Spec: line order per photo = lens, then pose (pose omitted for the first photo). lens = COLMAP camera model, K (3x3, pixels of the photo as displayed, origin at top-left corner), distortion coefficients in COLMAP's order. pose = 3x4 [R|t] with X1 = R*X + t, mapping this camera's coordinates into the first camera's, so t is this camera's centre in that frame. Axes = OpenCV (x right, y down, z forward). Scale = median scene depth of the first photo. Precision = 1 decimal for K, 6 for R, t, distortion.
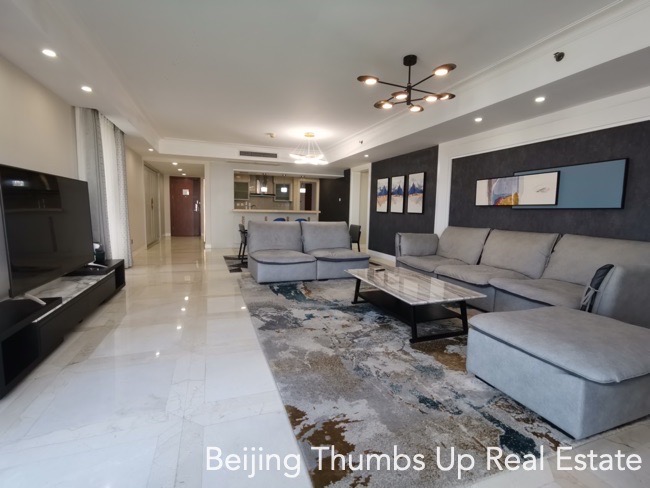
lens RADIAL K [[310.0, 0, 325.0], [0, 310.0, 244.0], [0, 0, 1]] dist [-0.036314, 0.033503]
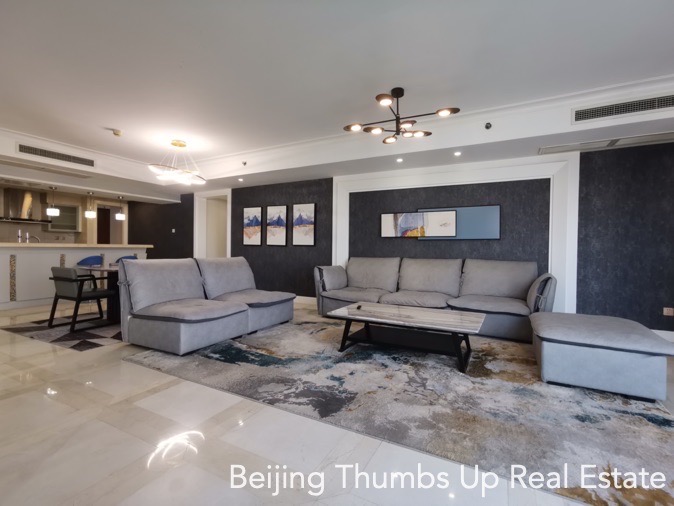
lens RADIAL K [[321.4, 0, 337.0], [0, 321.4, 253.0], [0, 0, 1]] dist [-0.036314, 0.033503]
pose [[0.749359, -0.026344, 0.661640, -0.423929], [0.080261, 0.995455, -0.051267, -0.025817], [-0.657282, 0.091521, 0.748067, 0.287946]]
